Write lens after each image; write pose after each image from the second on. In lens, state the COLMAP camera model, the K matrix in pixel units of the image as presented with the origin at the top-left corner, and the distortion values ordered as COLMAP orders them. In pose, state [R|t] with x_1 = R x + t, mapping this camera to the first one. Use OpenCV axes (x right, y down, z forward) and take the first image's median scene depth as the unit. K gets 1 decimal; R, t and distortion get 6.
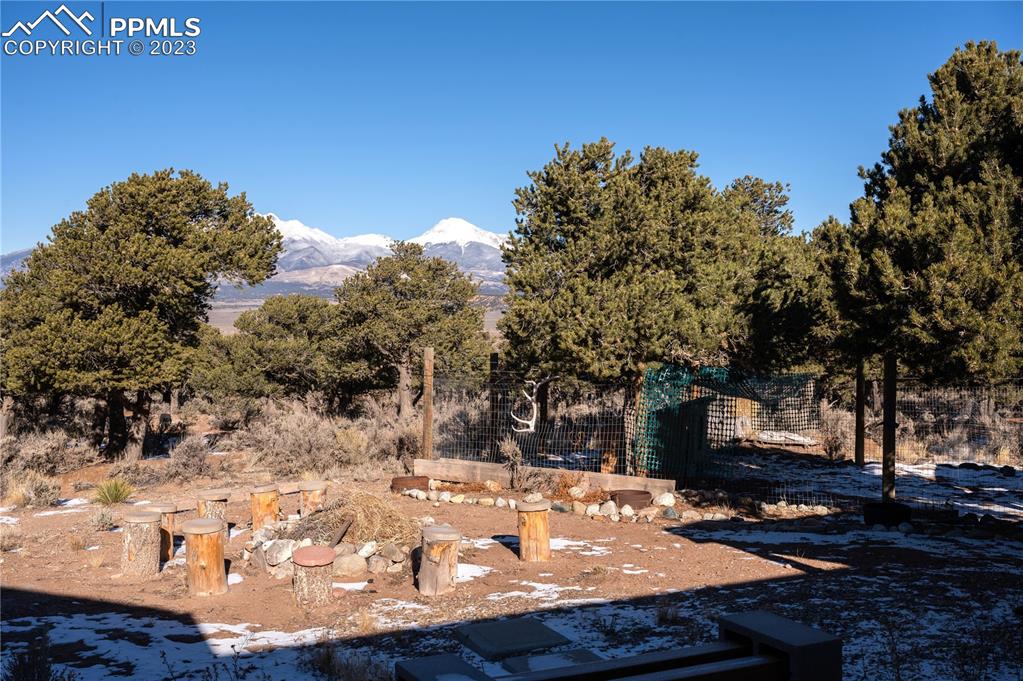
lens RADIAL K [[1066.0, 0, 511.5], [0, 1066.0, 340.5], [0, 0, 1]] dist [0.009858, -0.116304]
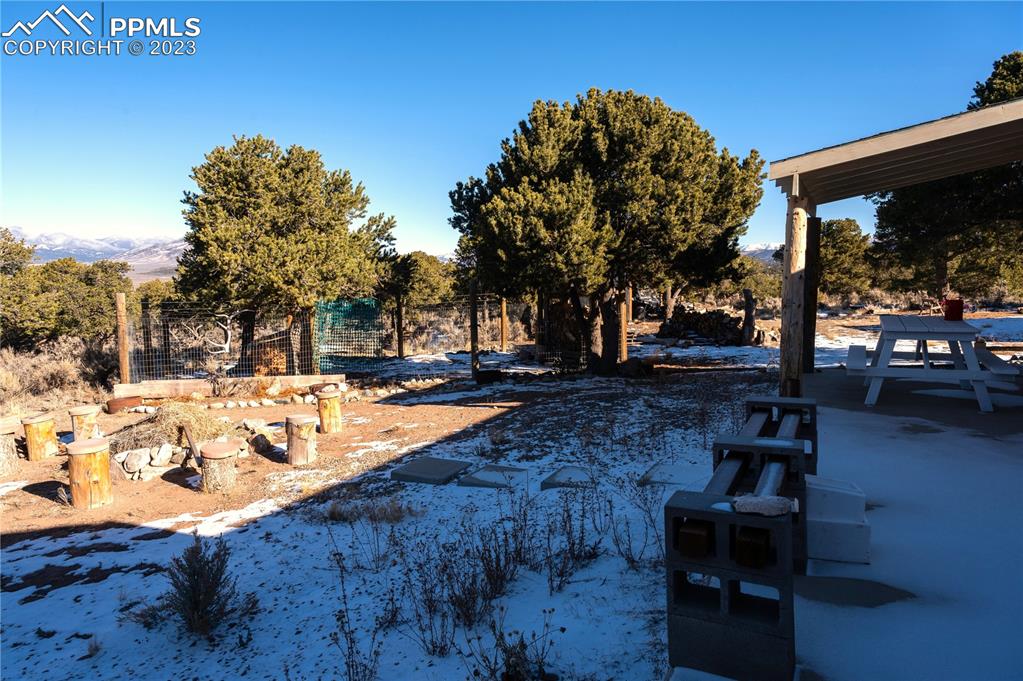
lens RADIAL K [[678.9, 0, 511.4], [0, 678.9, 342.8], [0, 0, 1]] dist [0.075678, -0.004684]
pose [[0.778171, -0.082476, 0.622613, -0.354051], [0.037307, 0.995660, 0.085265, 0.019000], [-0.626943, -0.043123, 0.777871, 0.145536]]
